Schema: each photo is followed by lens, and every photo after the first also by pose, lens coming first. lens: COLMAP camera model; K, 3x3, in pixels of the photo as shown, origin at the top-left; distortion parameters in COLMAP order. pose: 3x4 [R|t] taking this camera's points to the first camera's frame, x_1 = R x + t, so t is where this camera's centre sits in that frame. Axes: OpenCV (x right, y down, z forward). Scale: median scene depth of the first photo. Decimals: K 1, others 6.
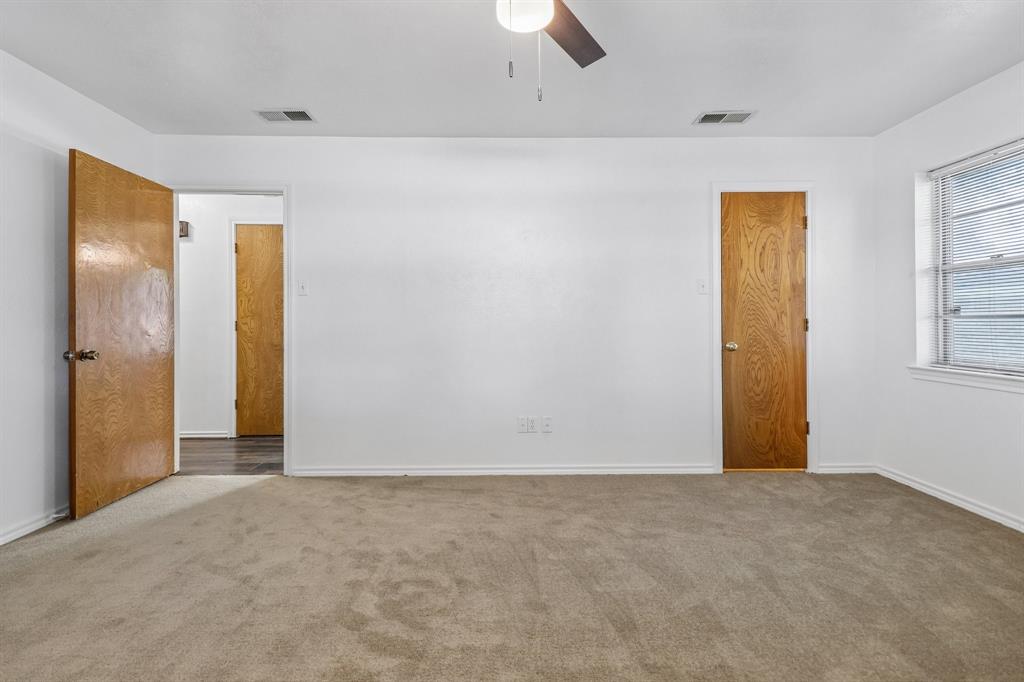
lens RADIAL K [[470.4, 0, 509.3], [0, 470.4, 322.1], [0, 0, 1]] dist [0.021406, -0.016595]
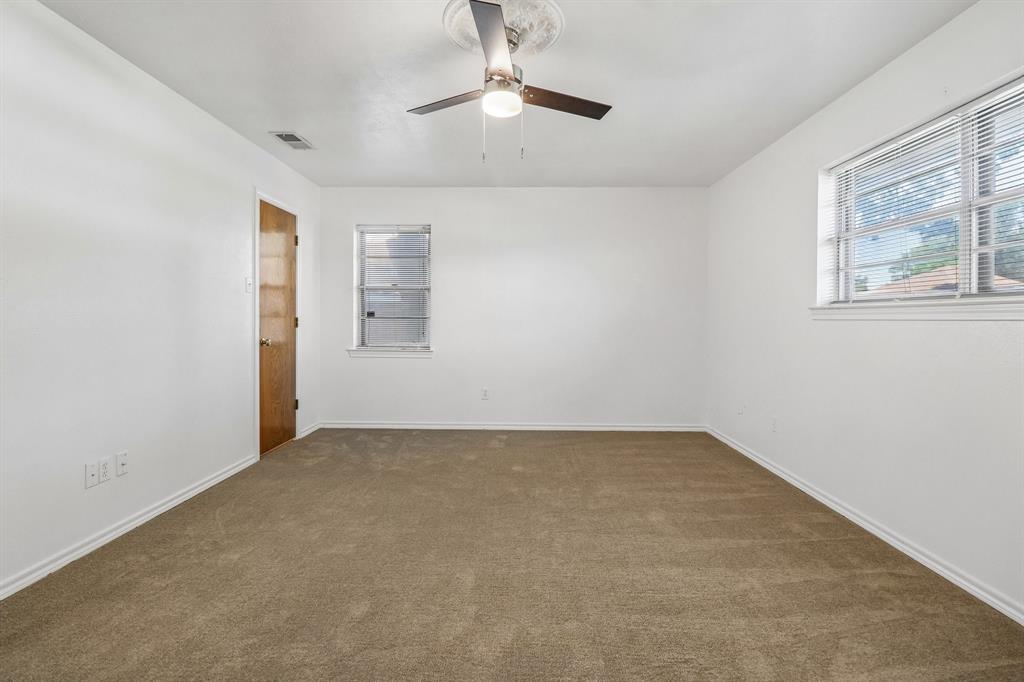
lens RADIAL K [[470.4, 0, 509.3], [0, 470.4, 322.1], [0, 0, 1]] dist [0.021406, -0.016595]
pose [[0.032282, 0.001017, 0.999478, -0.607226], [-0.005640, 0.999984, -0.000836, 0.003295], [-0.999463, -0.005610, 0.032287, 0.399675]]
